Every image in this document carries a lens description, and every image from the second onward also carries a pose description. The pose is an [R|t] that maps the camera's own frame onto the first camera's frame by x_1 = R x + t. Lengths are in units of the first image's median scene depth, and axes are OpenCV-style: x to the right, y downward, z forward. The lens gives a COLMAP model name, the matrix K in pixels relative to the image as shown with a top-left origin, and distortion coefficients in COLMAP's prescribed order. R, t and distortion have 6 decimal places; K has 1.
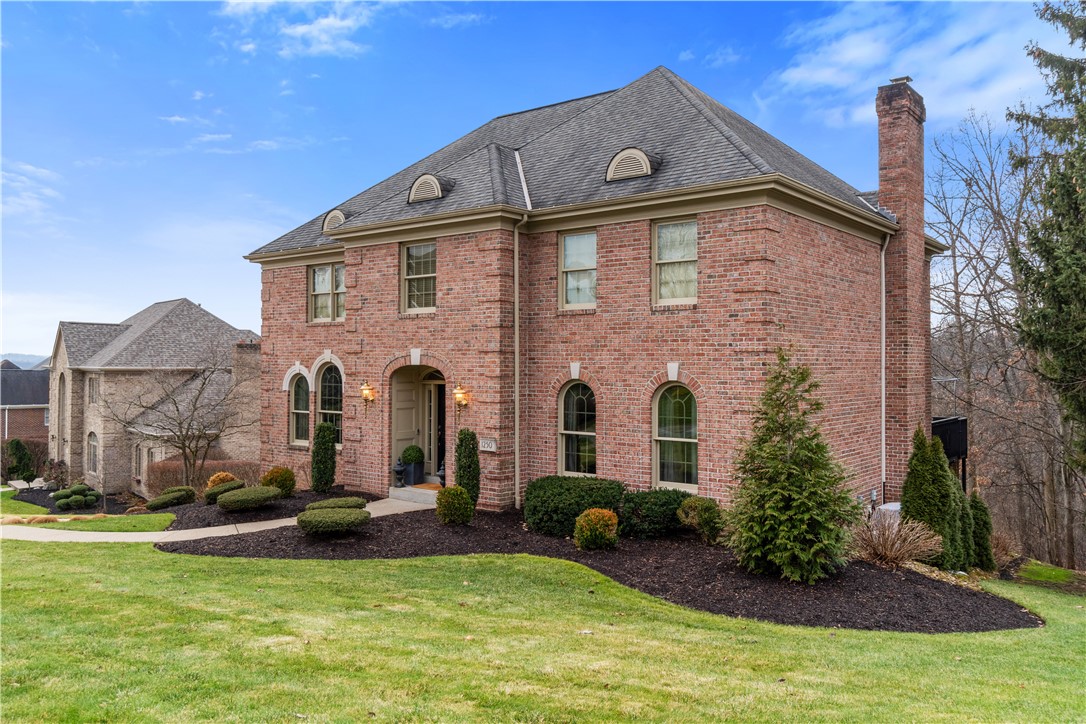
lens RADIAL K [[843.2, 0, 543.5], [0, 843.2, 360.8], [0, 0, 1]] dist [-0.010529, -0.002248]
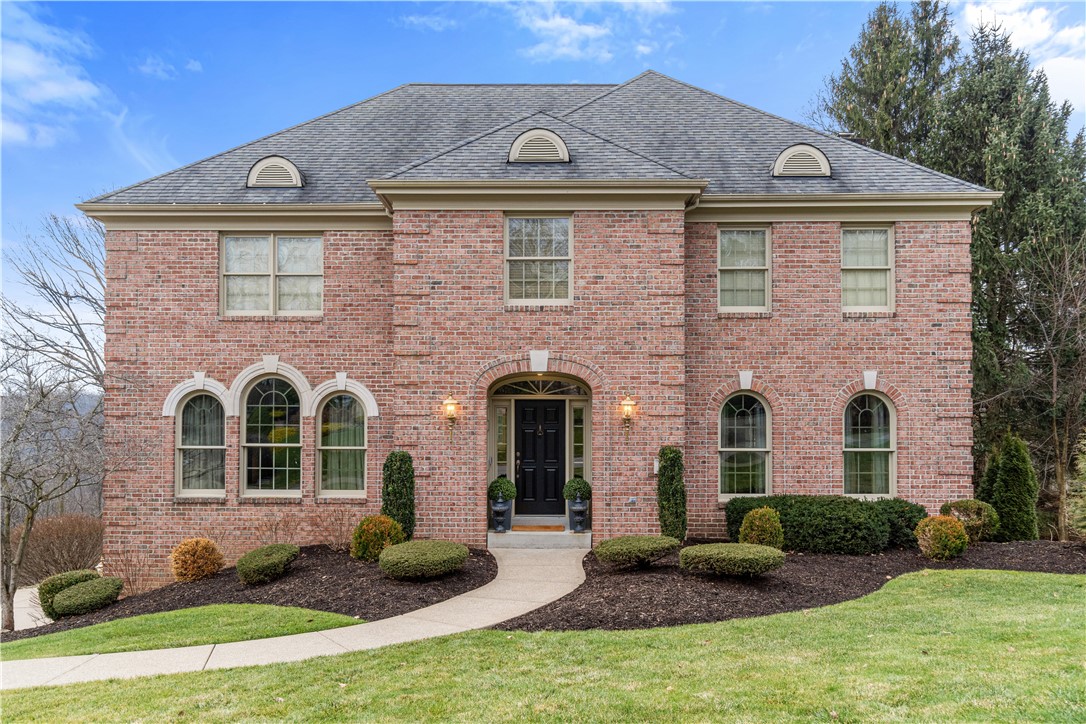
lens RADIAL K [[872.7, 0, 540.1], [0, 872.7, 419.3], [0, 0, 1]] dist [-0.015054, 0.012452]
pose [[0.788771, -0.000307, 0.614686, -0.721830], [-0.000172, 1.000000, 0.000719, 0.054133], [-0.614687, -0.000673, 0.788771, 0.409840]]
